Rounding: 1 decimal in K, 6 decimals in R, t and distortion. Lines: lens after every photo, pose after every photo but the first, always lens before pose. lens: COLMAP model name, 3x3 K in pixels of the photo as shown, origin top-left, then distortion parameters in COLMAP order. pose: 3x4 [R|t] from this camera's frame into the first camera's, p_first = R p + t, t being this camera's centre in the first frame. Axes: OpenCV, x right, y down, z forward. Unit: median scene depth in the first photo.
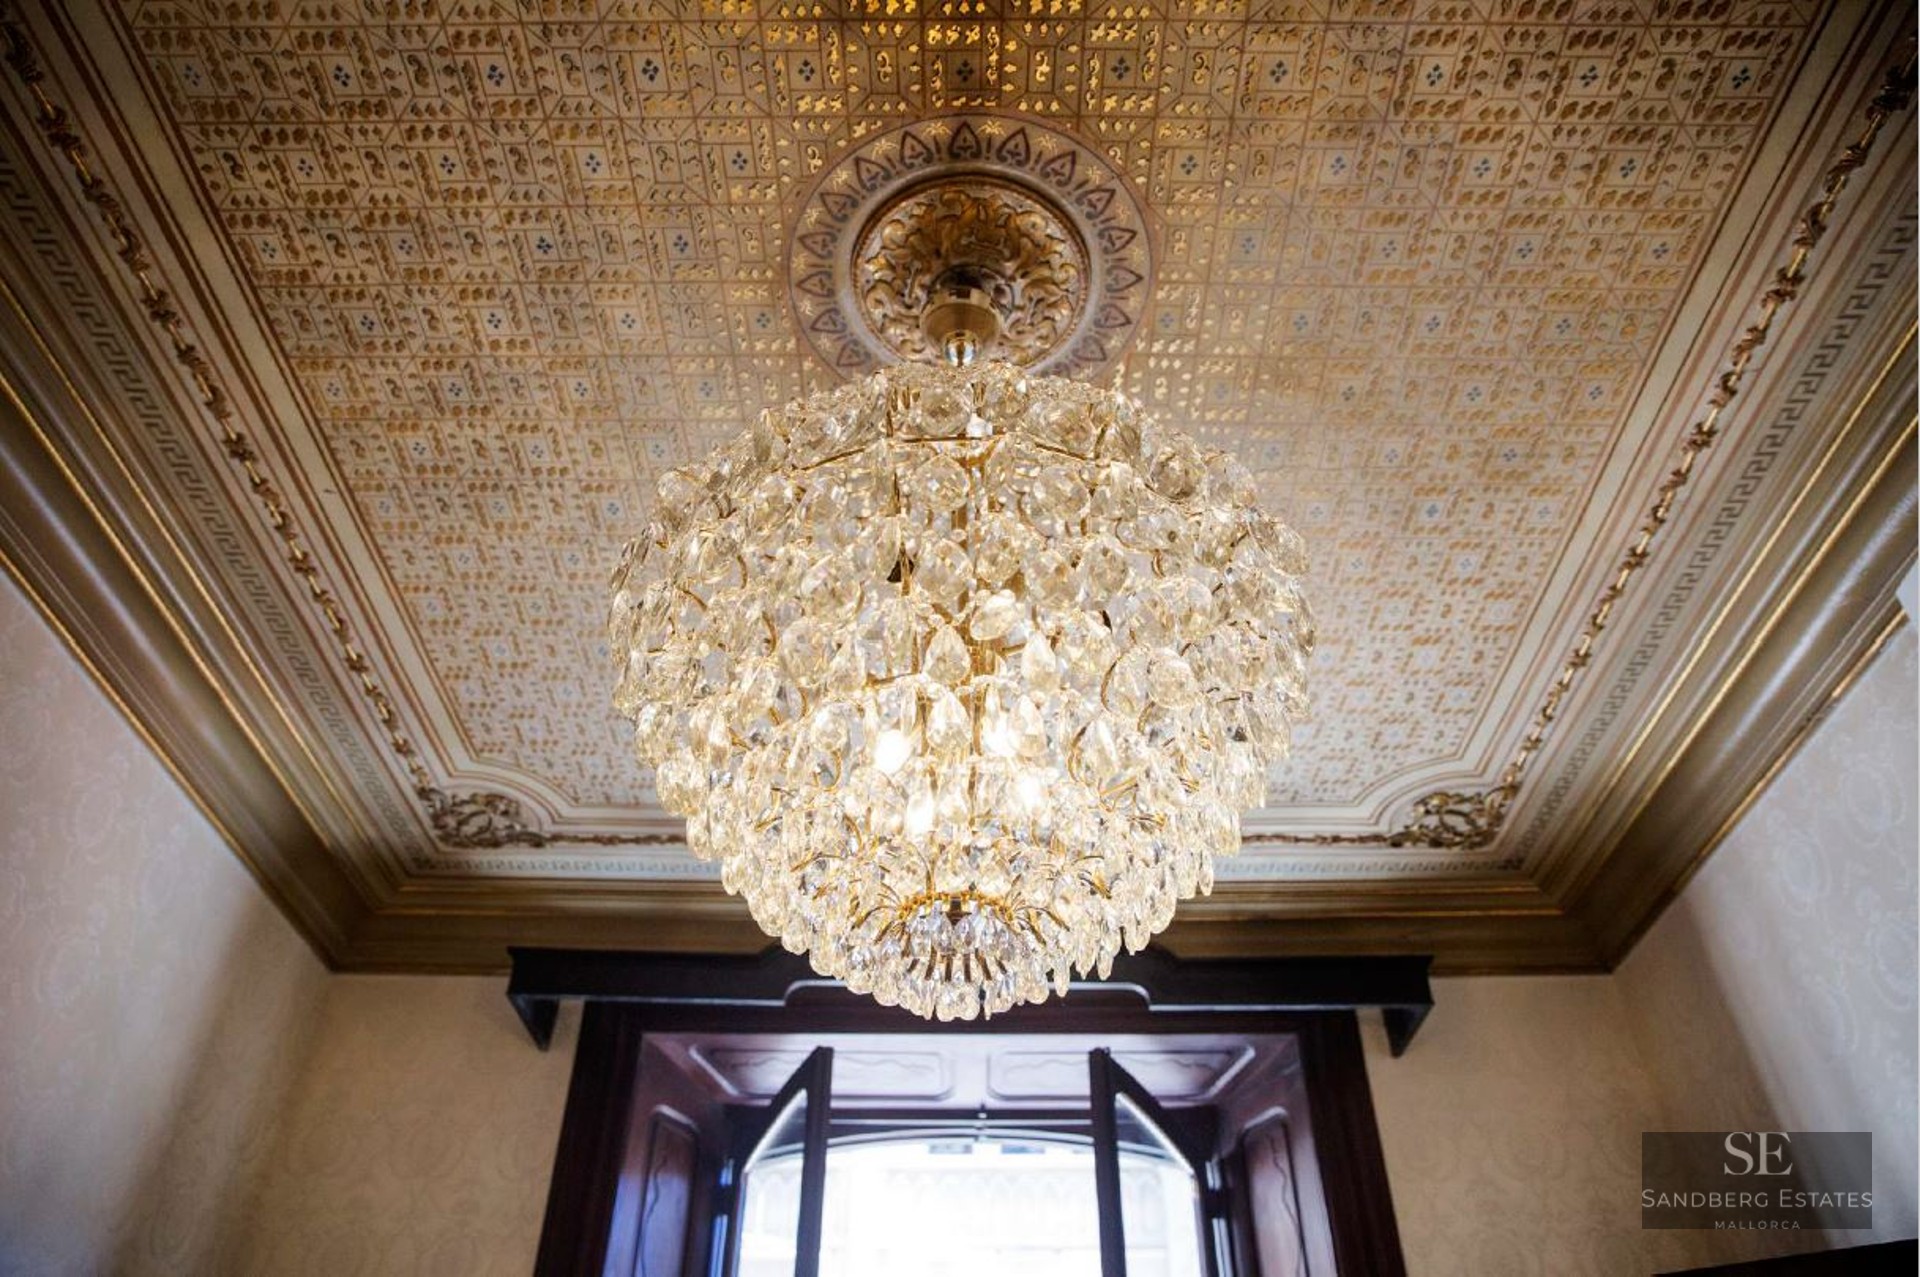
lens RADIAL K [[1308.8, 0, 960.0], [0, 1308.8, 638.5], [0, 0, 1]] dist [-0.052212, 0.000779]
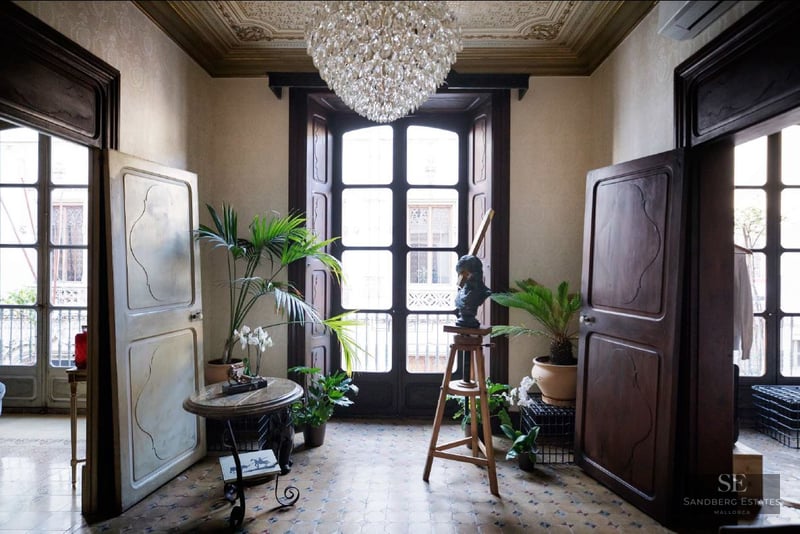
lens RADIAL K [[545.3, 0, 400.0], [0, 545.3, 267.0], [0, 0, 1]] dist [-0.052212, 0.000779]
pose [[0.999314, 0.001696, -0.036988, 0.065764], [0.022010, 0.776087, 0.630242, -0.265234], [0.029775, -0.630624, 0.775517, -0.449889]]
